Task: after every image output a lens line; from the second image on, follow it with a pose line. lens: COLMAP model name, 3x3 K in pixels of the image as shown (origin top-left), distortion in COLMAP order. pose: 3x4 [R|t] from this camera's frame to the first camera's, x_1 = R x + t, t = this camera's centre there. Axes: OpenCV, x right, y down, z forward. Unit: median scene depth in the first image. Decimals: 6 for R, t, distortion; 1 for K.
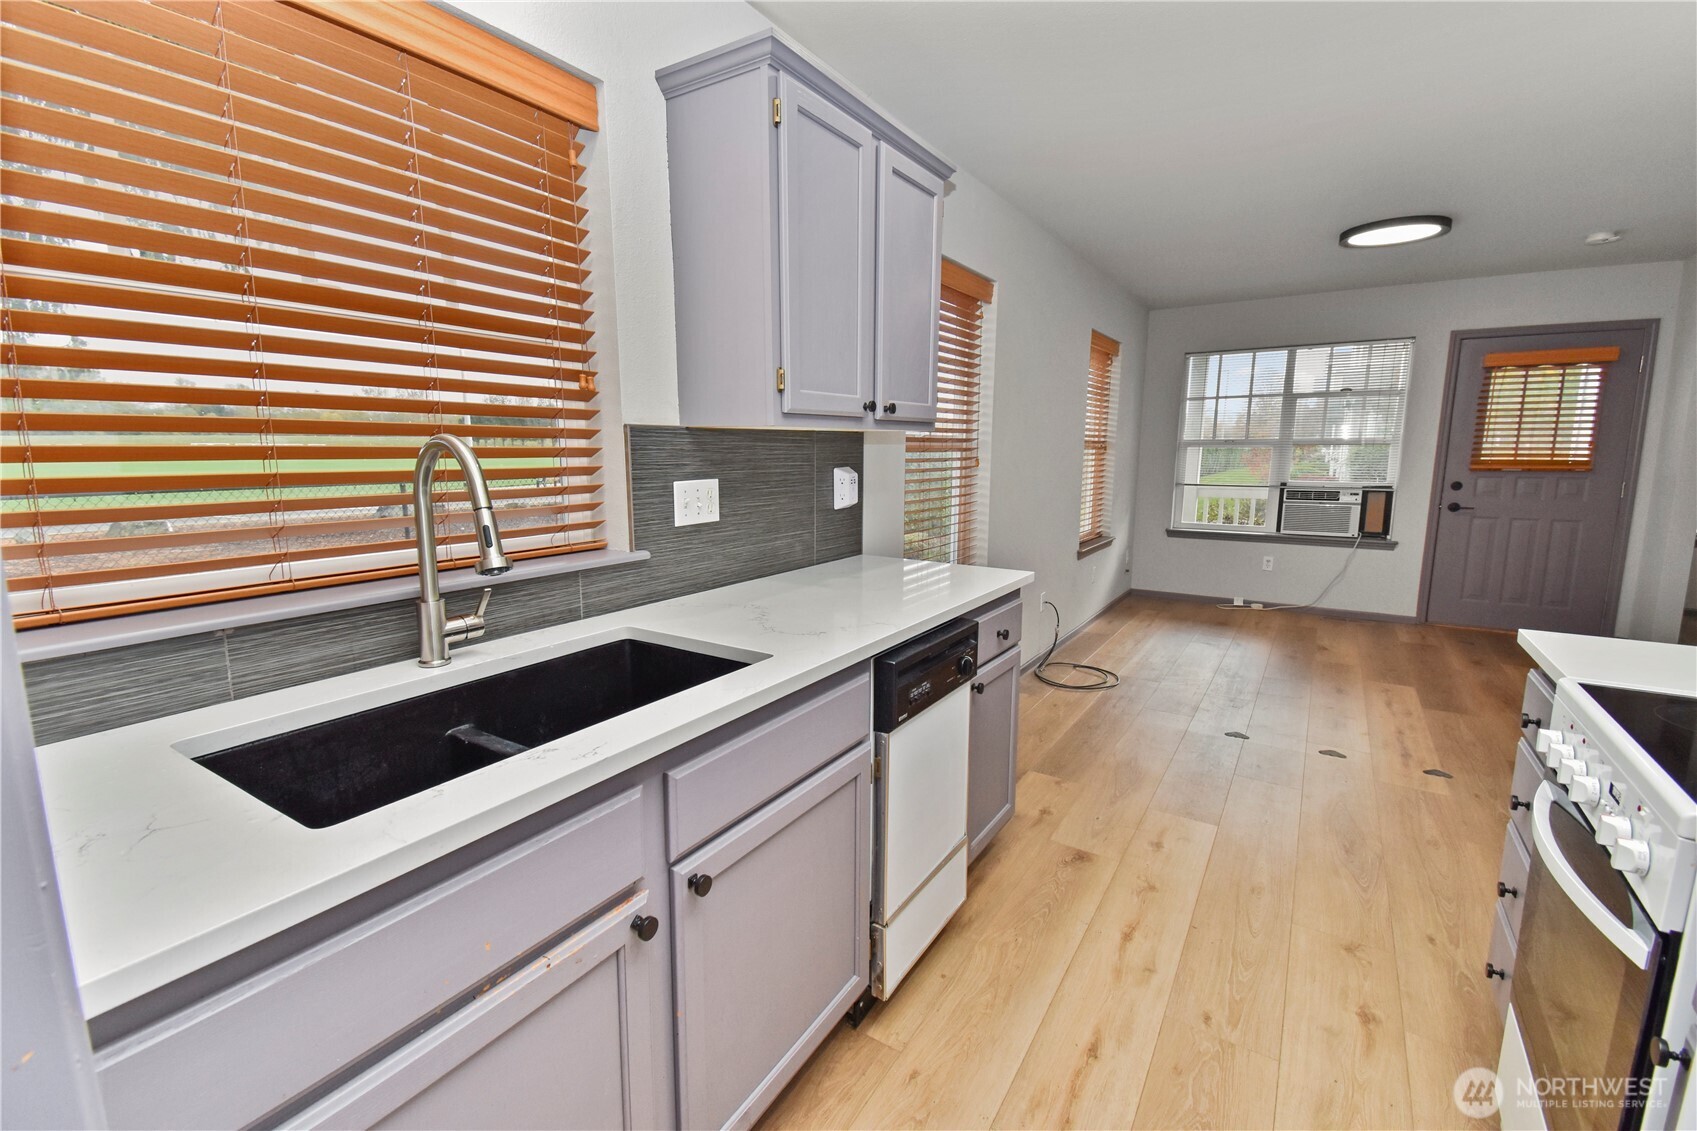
lens RADIAL K [[728.1, 0, 843.0], [0, 728.1, 575.5], [0, 0, 1]] dist [0.069286, -0.037500]
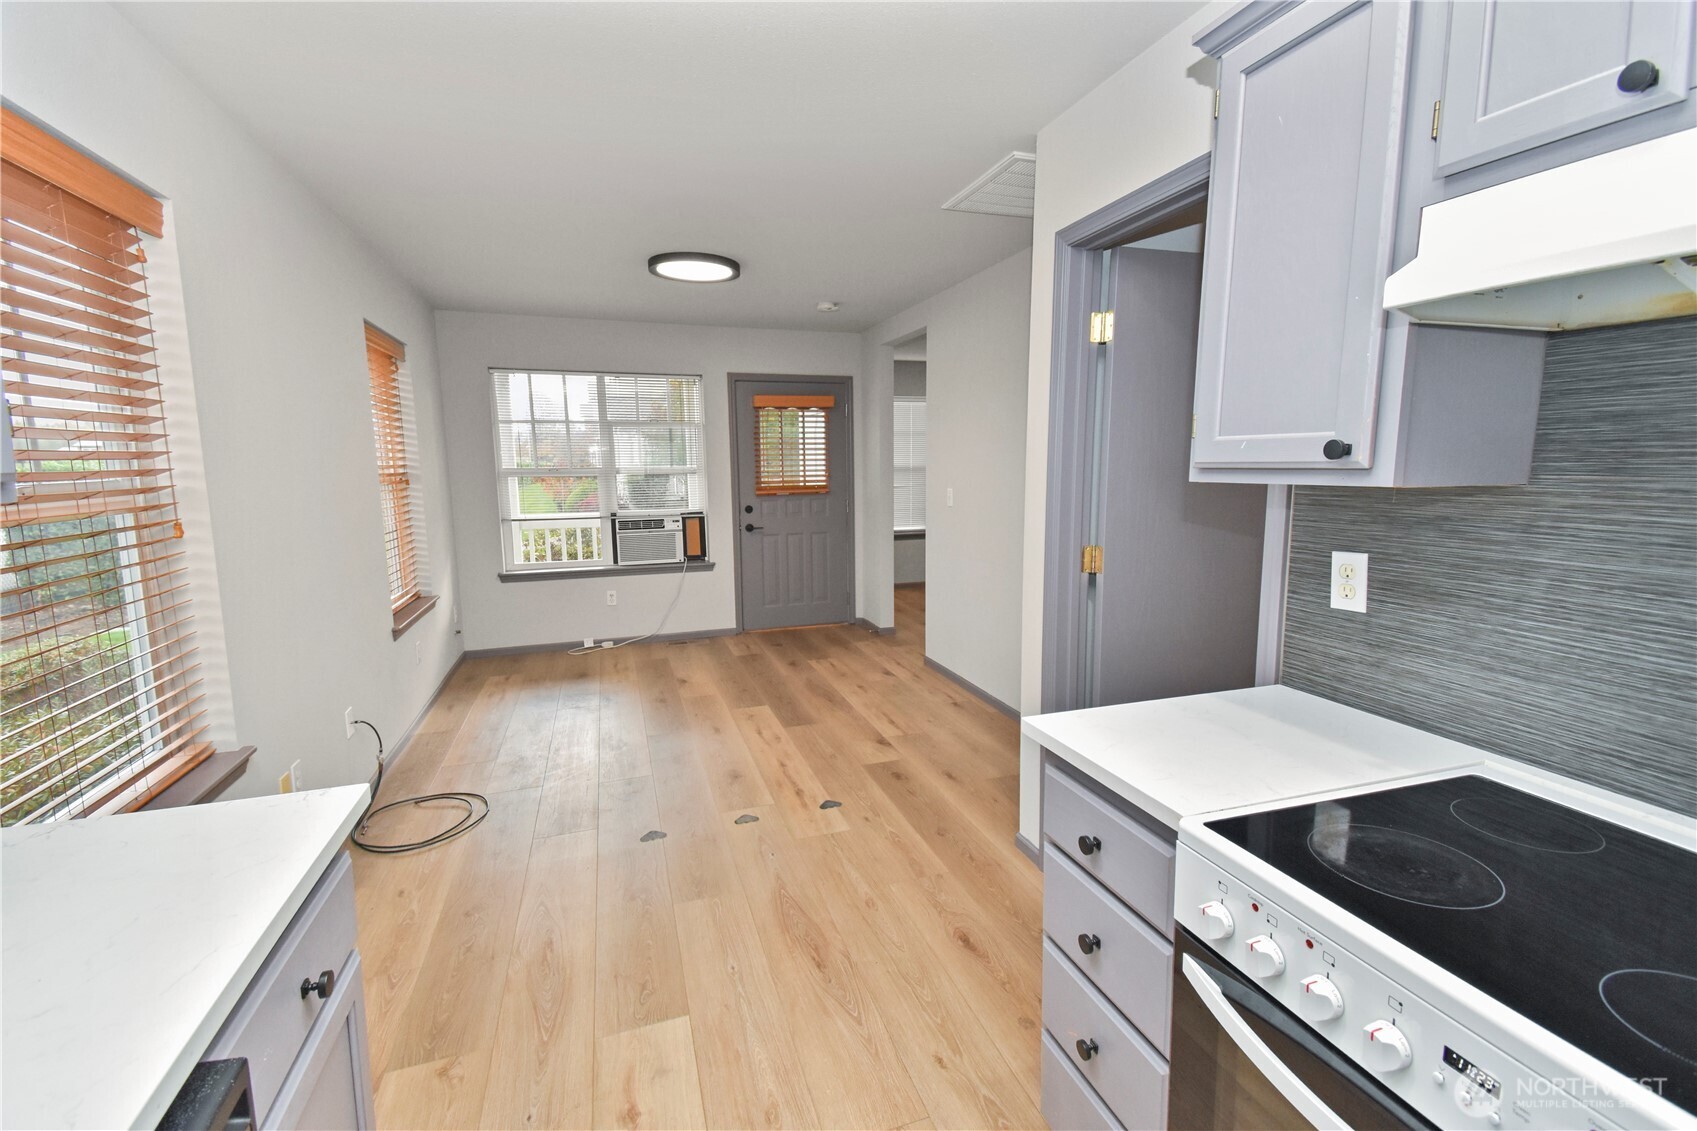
lens RADIAL K [[738.3, 0, 840.1], [0, 738.3, 555.5], [0, 0, 1]] dist [0.080601, -0.042943]
pose [[0.632292, -0.106943, 0.767313, 0.084095], [0.145519, 0.989192, 0.017955, -0.109986], [-0.760941, 0.100306, 0.641021, 0.401348]]
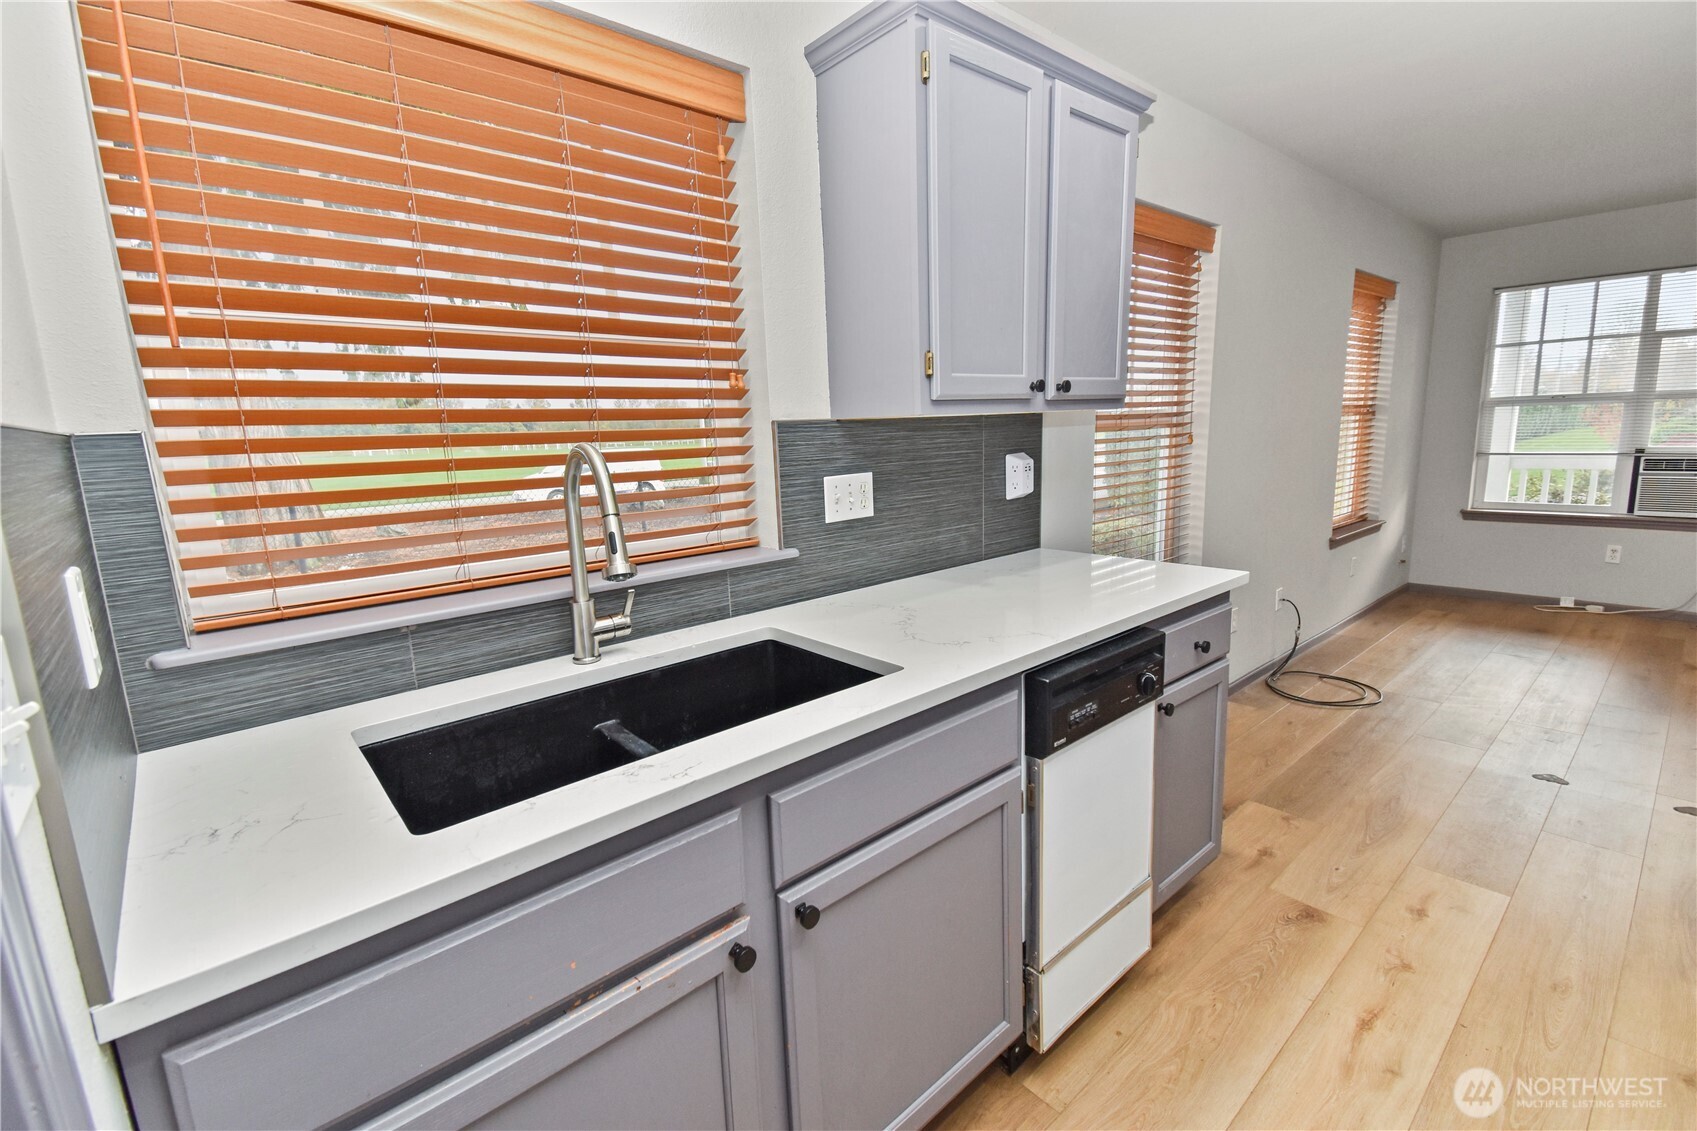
lens RADIAL K [[728.1, 0, 843.0], [0, 728.1, 575.5], [0, 0, 1]] dist [0.069286, -0.037500]
pose [[0.960311, 0.013735, -0.278594, 0.048398], [-0.007269, 0.999680, 0.024231, -0.016289], [0.278838, -0.021244, 0.960103, 0.056404]]
